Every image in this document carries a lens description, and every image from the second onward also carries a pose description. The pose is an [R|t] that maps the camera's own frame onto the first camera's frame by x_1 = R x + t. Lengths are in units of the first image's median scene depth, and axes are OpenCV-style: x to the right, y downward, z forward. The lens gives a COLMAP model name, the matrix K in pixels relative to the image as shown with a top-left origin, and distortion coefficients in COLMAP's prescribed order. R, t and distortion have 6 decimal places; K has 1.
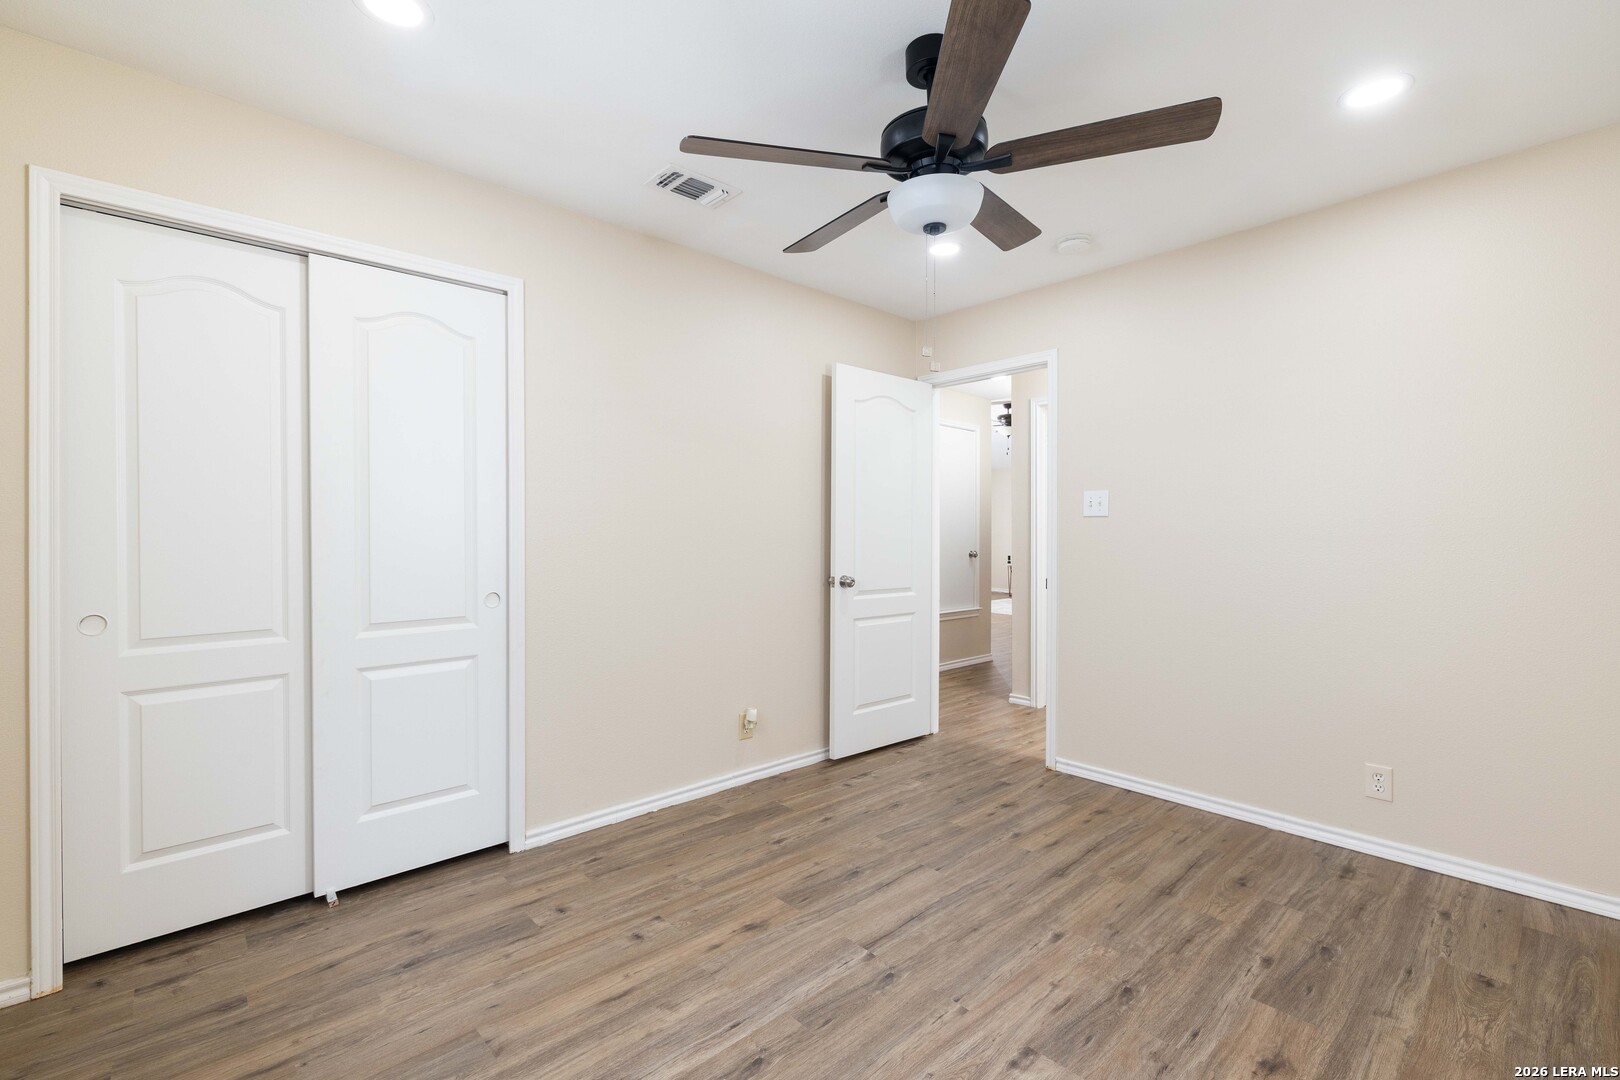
lens RADIAL K [[707.0, 0, 808.9], [0, 707.0, 536.6], [0, 0, 1]] dist [0.000824, 0.000054]
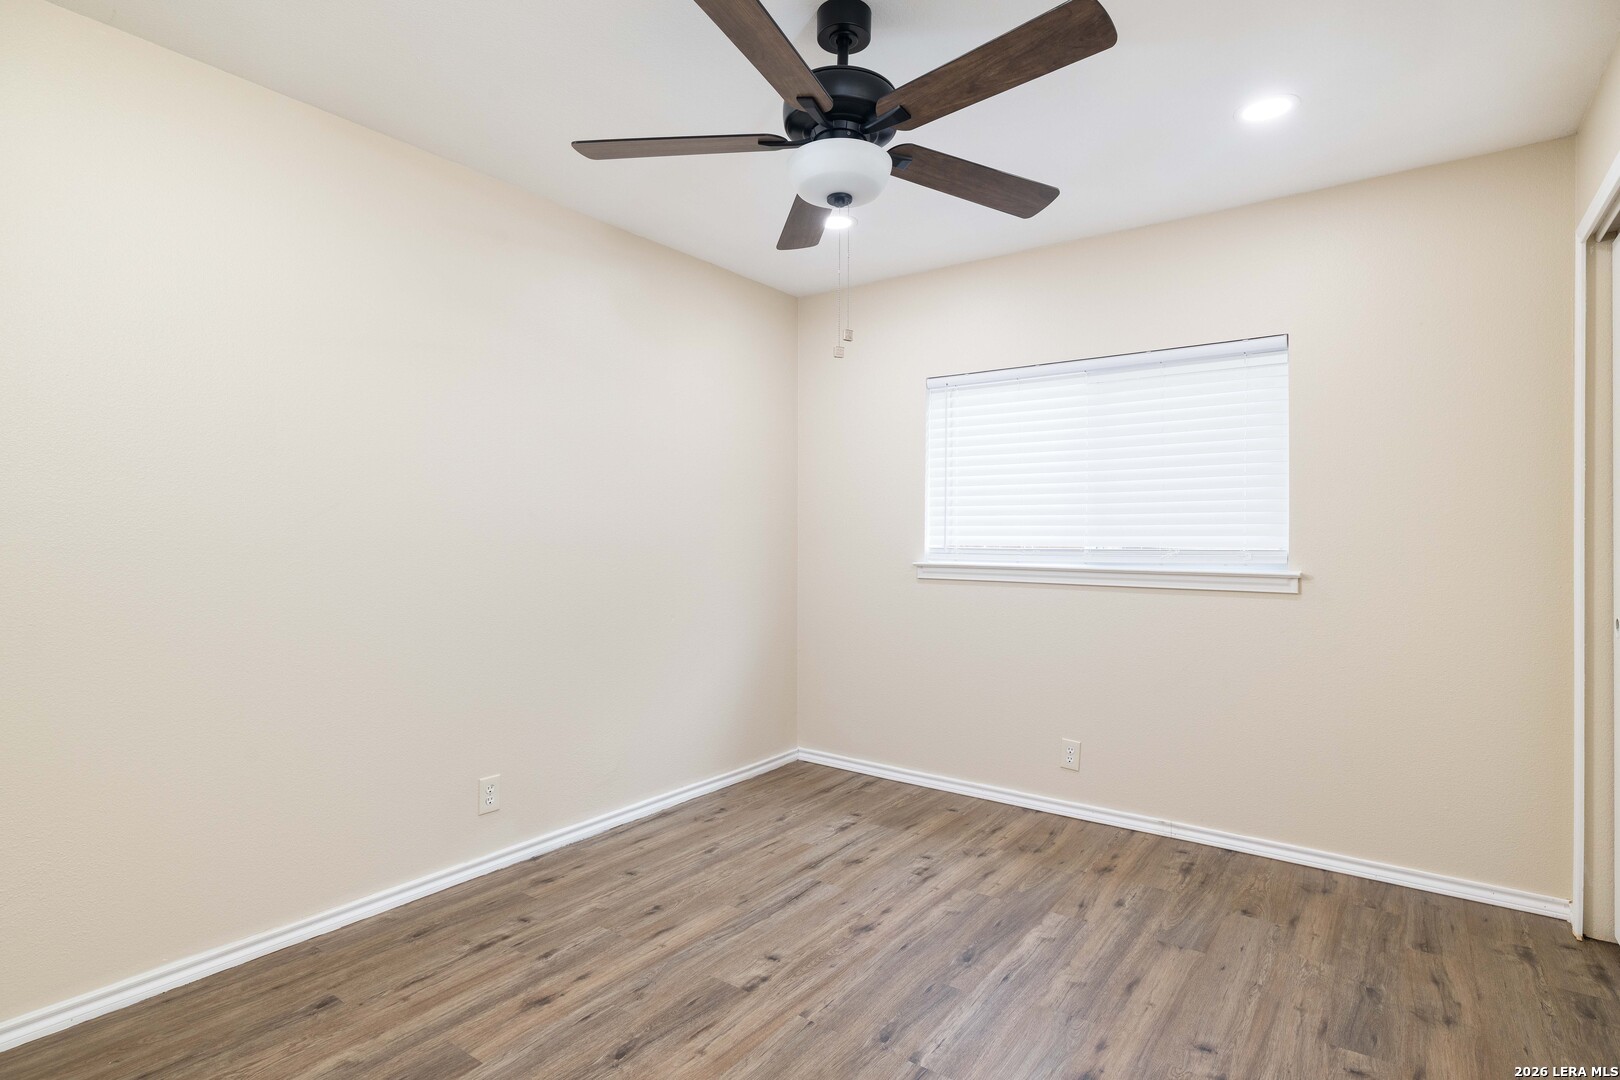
lens RADIAL K [[840.2, 0, 808.6], [0, 840.2, 533.3], [0, 0, 1]] dist [0.038748, 0.003089]
pose [[-0.980963, -0.006685, -0.194081, 0.445620], [-0.006539, 0.999978, -0.001390, -0.007413], [0.194086, -0.000094, -0.980984, 2.158048]]
